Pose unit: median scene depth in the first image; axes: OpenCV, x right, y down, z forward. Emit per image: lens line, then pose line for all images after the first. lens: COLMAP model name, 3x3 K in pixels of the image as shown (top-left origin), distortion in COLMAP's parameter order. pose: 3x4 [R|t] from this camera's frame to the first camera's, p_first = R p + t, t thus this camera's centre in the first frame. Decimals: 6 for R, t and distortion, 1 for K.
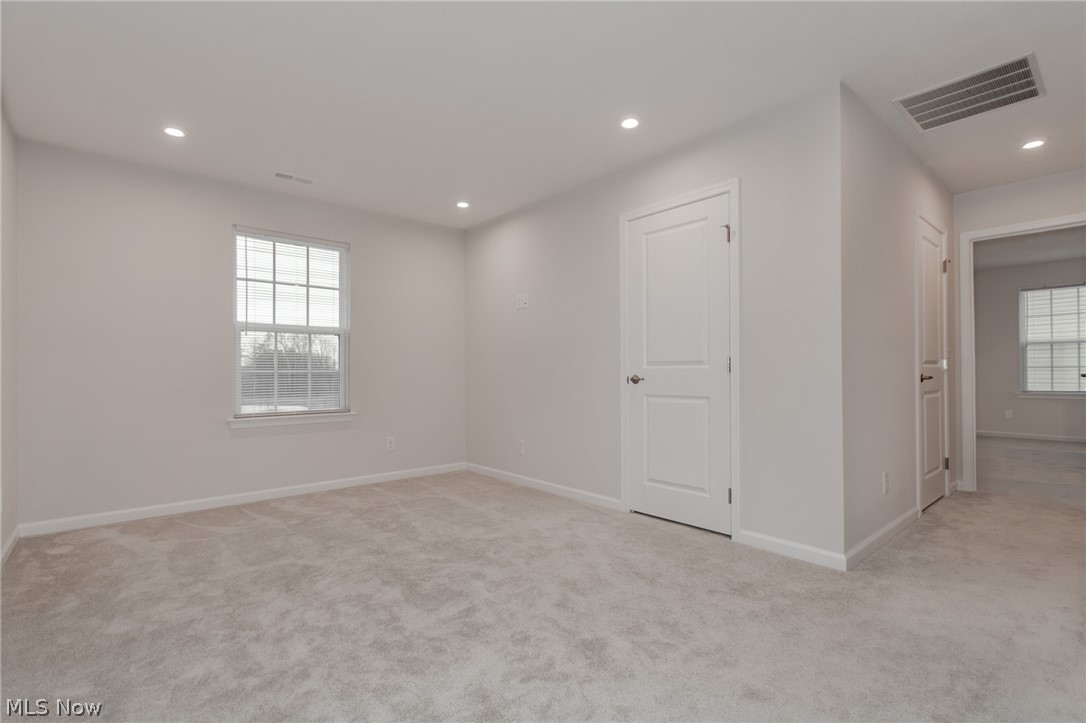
lens RADIAL K [[501.7, 0, 541.5], [0, 501.7, 367.1], [0, 0, 1]] dist [0.001360, -0.007501]
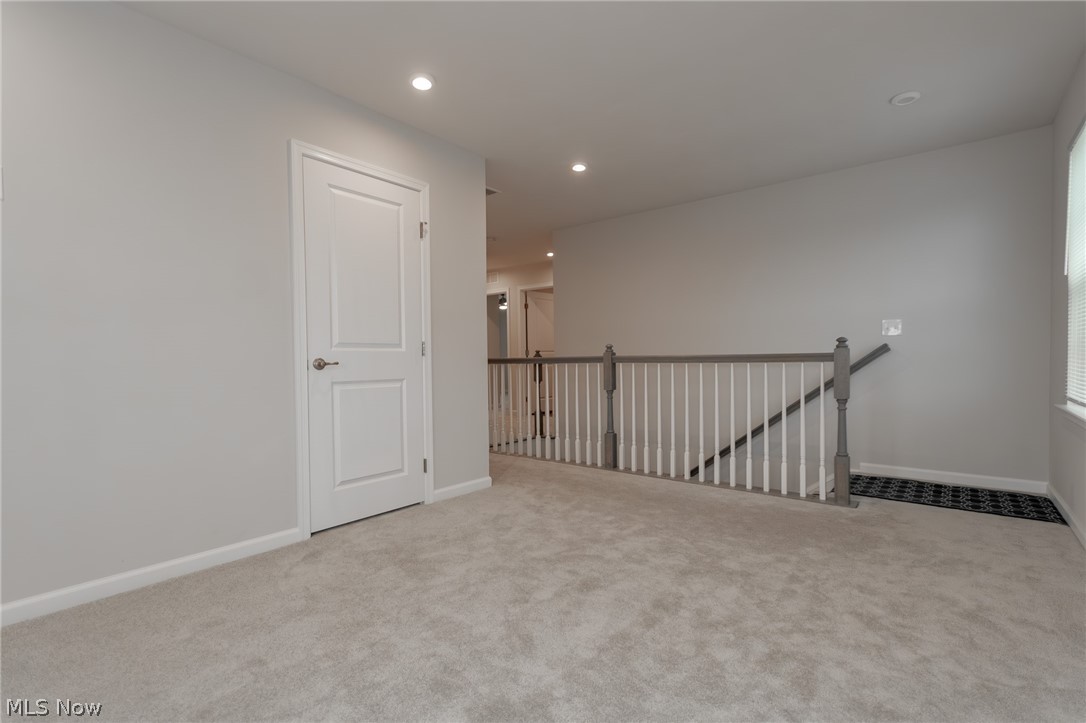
lens RADIAL K [[501.7, 0, 541.5], [0, 501.7, 367.1], [0, 0, 1]] dist [0.001360, -0.007501]
pose [[-0.189159, -0.006179, 0.981927, -0.755798], [0.000715, 0.999979, 0.006431, 0.028812], [-0.981946, 0.001918, -0.189150, 0.935075]]
